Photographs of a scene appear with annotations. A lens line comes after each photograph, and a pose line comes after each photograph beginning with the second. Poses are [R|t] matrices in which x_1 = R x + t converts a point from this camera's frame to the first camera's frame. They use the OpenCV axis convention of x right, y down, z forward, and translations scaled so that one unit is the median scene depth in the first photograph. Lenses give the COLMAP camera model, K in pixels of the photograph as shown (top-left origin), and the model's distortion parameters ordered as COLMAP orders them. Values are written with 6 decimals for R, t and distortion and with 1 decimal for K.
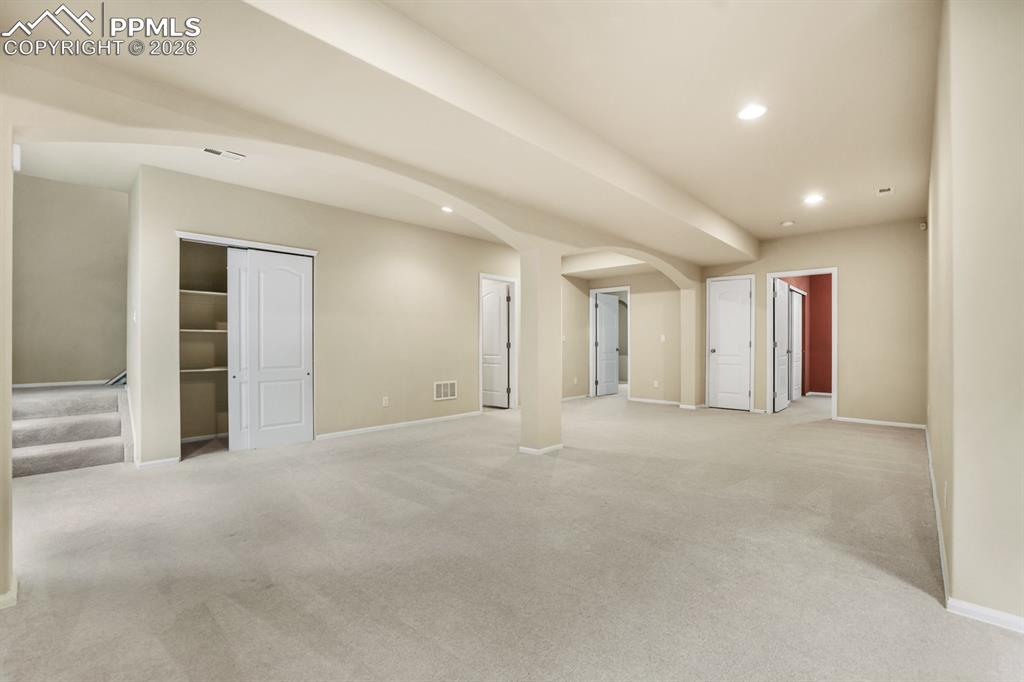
lens RADIAL K [[447.8, 0, 516.7], [0, 447.8, 337.5], [0, 0, 1]] dist [-0.033343, 0.009825]
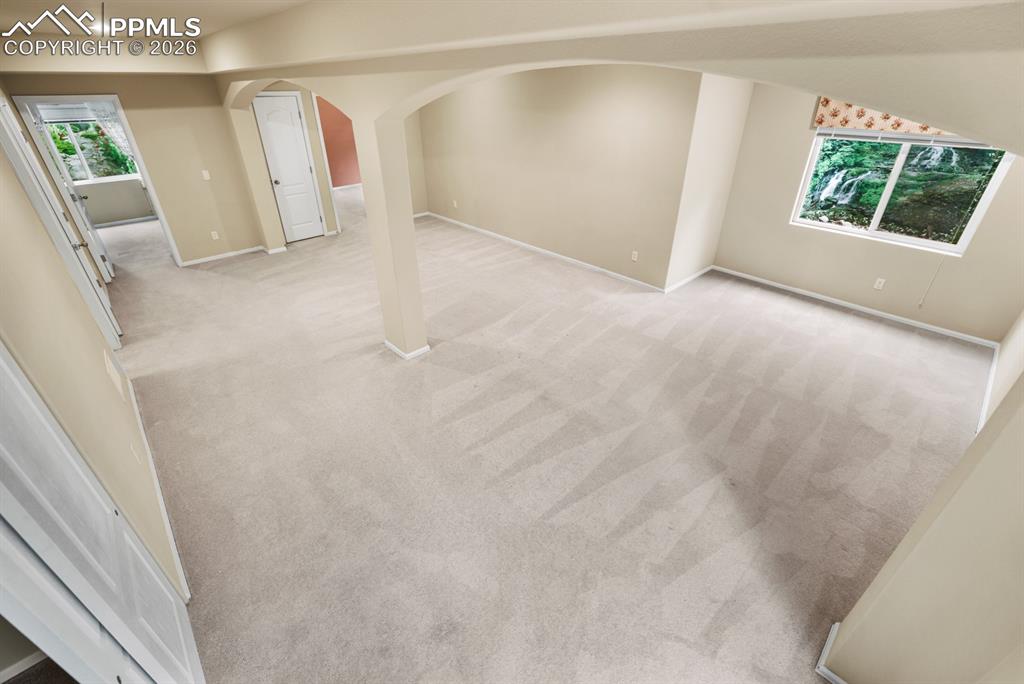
lens RADIAL K [[447.8, 0, 511.9], [0, 447.8, 331.4], [0, 0, 1]] dist [-0.033343, 0.009825]
pose [[0.103506, -0.489675, 0.865740, -0.473329], [-0.004390, 0.870181, 0.492712, -0.162945], [-0.994619, -0.054799, 0.087919, 0.445534]]
